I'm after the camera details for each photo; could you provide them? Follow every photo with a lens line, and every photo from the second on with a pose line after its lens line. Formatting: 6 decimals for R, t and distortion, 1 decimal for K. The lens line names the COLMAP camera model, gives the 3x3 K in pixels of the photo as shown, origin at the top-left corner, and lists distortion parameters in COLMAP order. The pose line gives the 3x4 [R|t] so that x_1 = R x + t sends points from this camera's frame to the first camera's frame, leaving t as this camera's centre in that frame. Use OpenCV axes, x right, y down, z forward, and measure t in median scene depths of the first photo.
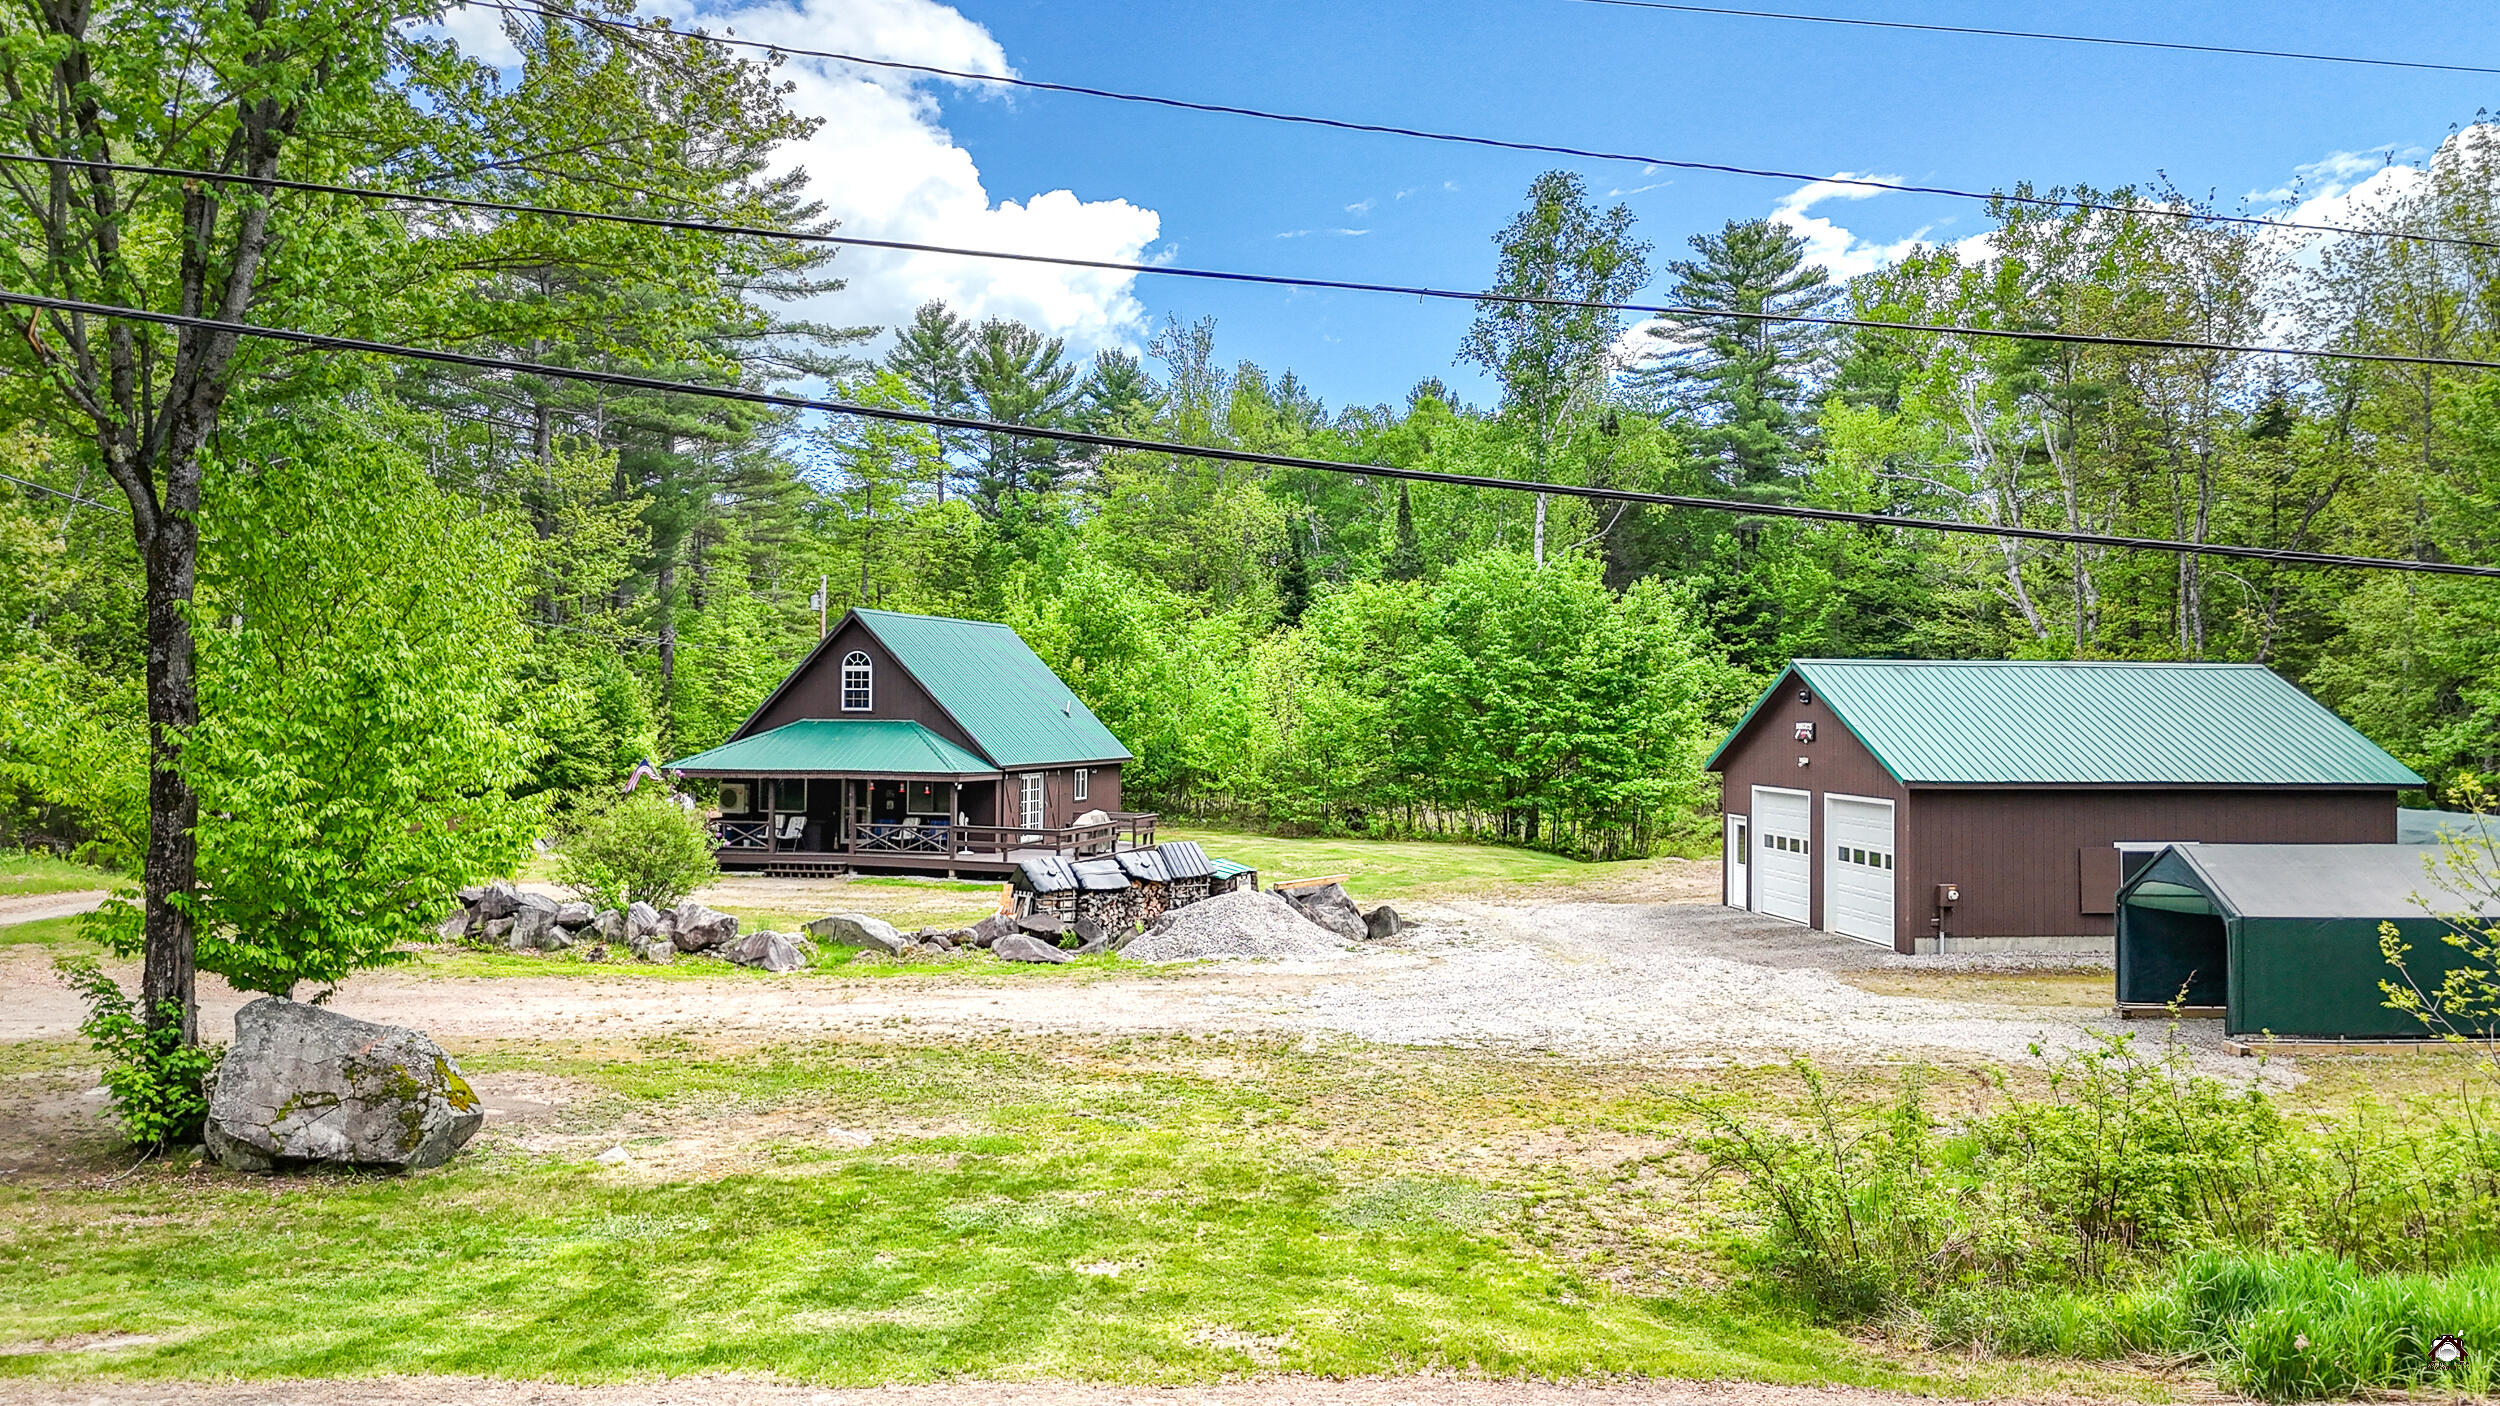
lens RADIAL K [[1833.8, 0, 1250.0], [0, 1833.8, 703.0], [0, 0, 1]] dist [0.093553, -0.103757]
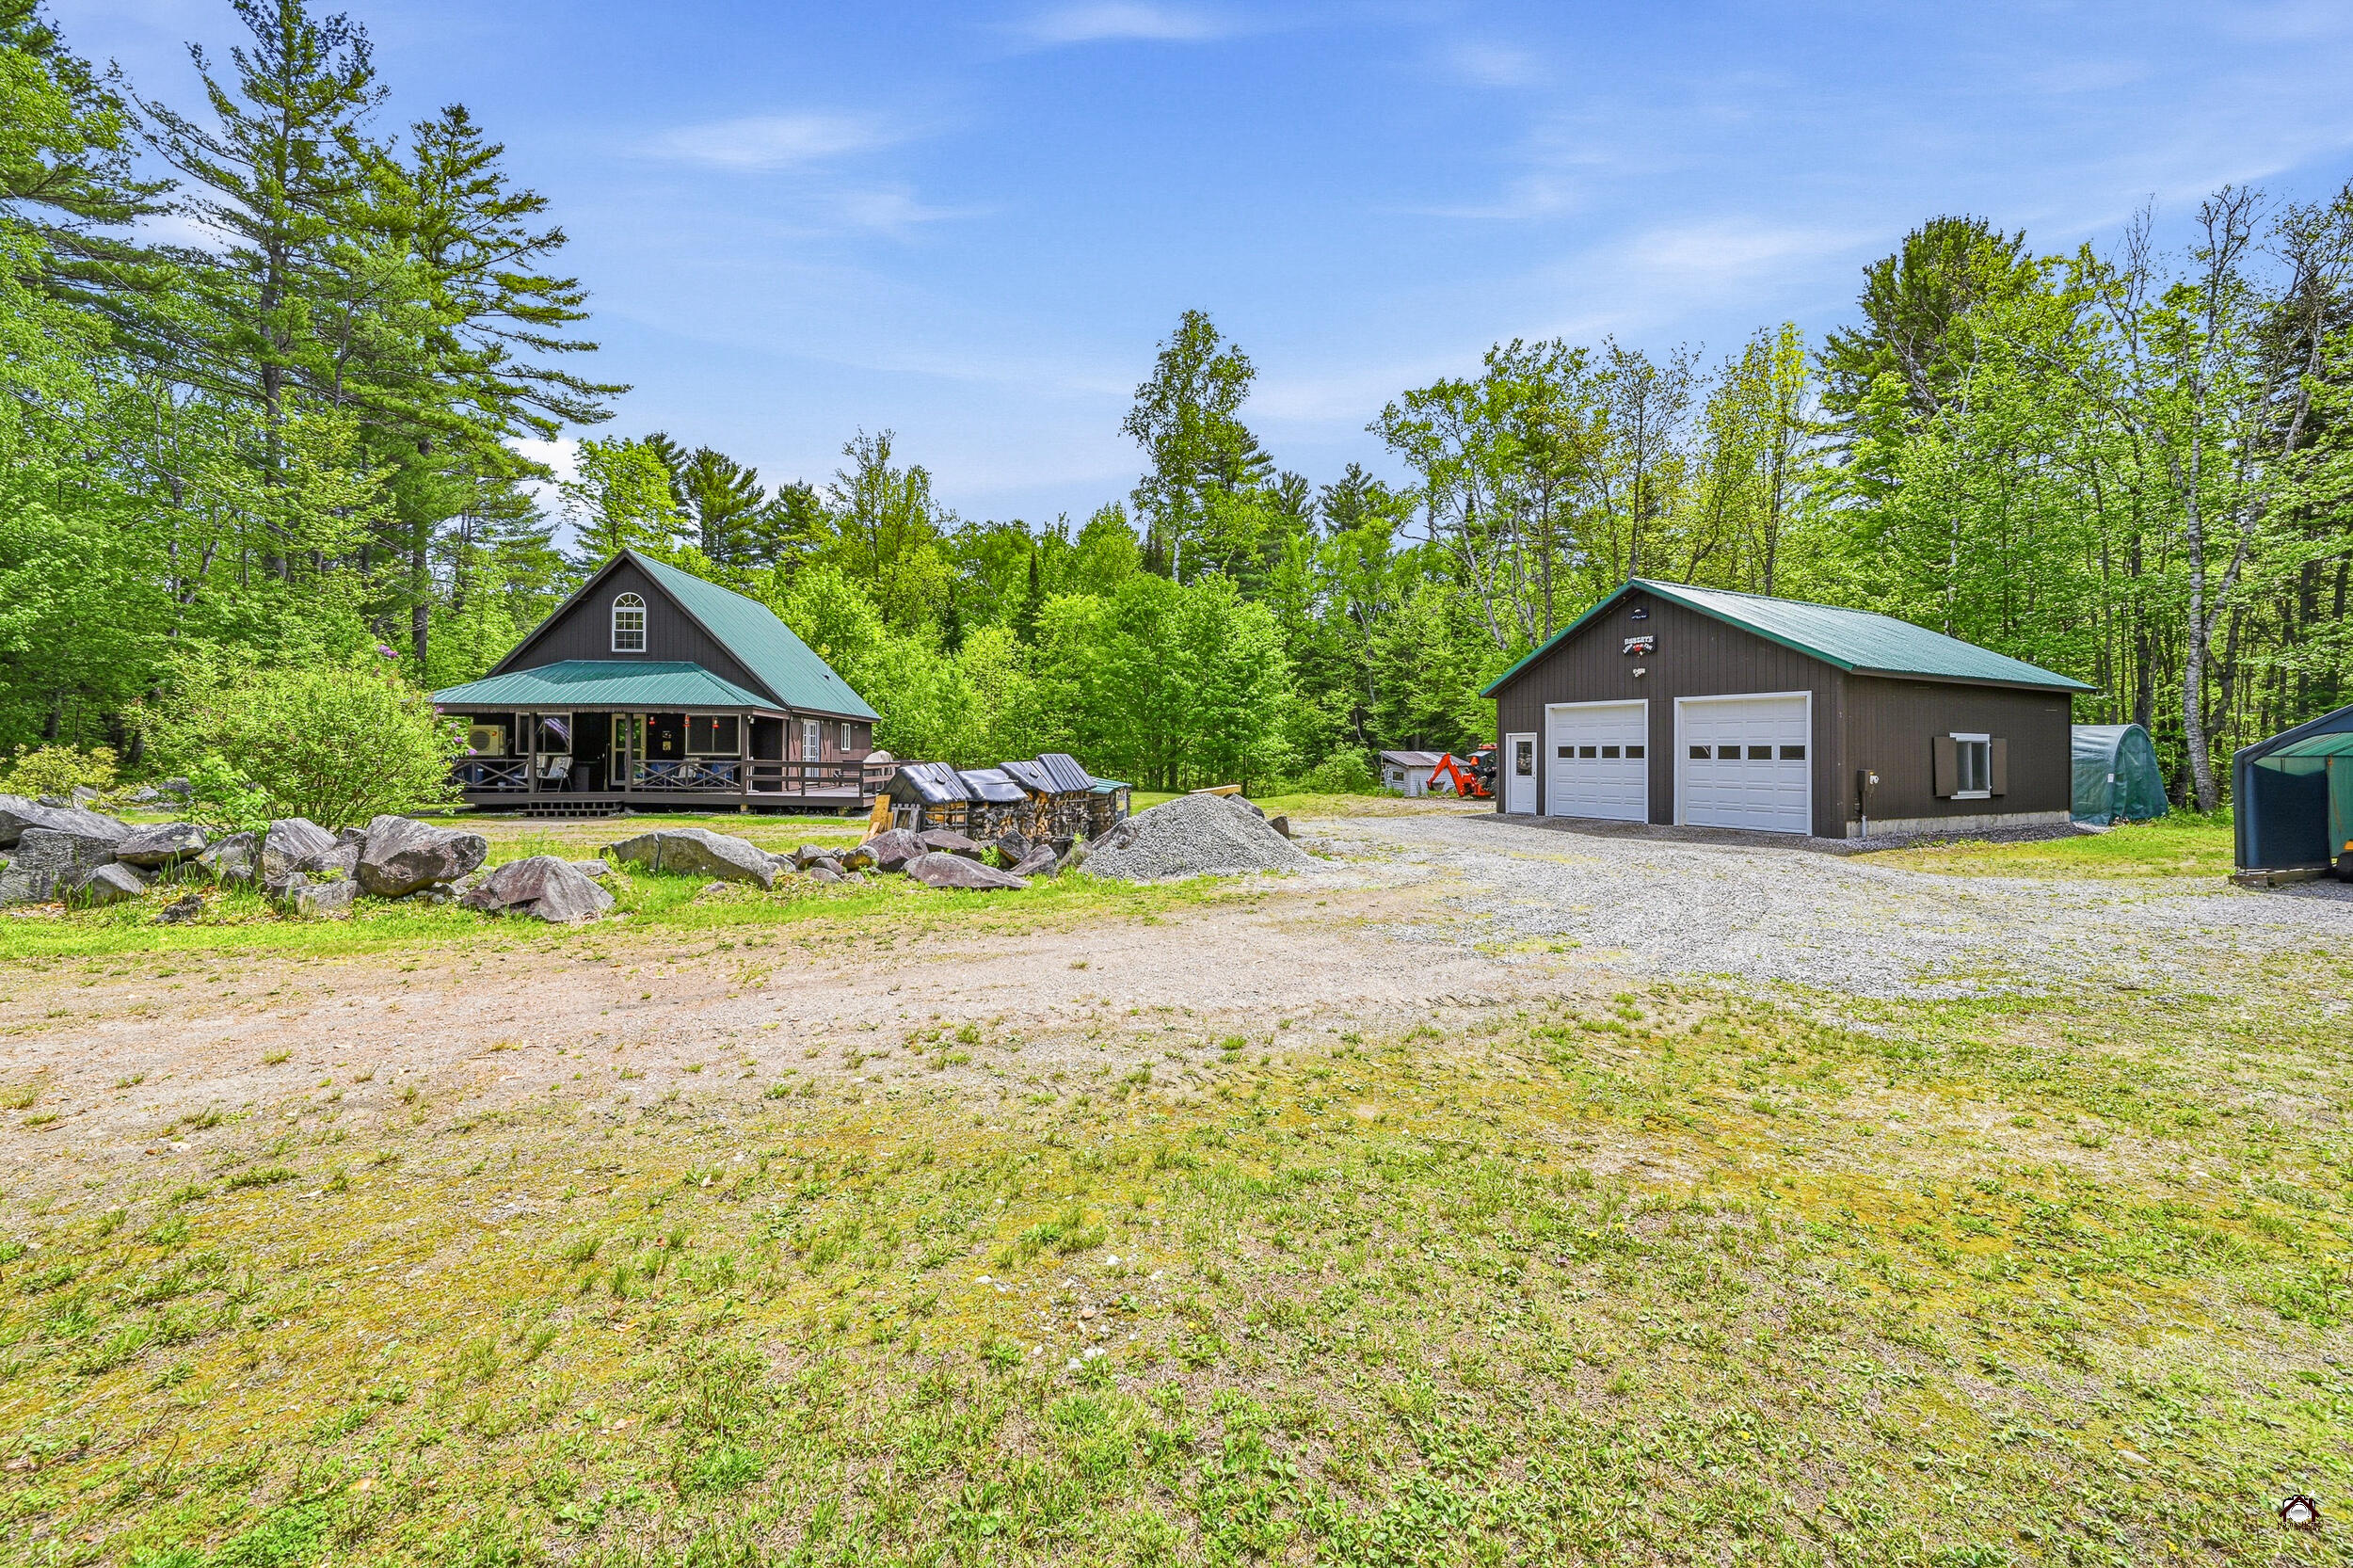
lens RADIAL K [[966.7, 0, 1174.5], [0, 966.7, 759.1], [0, 0, 1]] dist [-0.003401, 0.000187]
pose [[0.942430, -0.002270, 0.334395, -0.112799], [-0.000812, 0.999958, 0.009077, 0.058429], [-0.334402, -0.008826, 0.942389, 0.417601]]
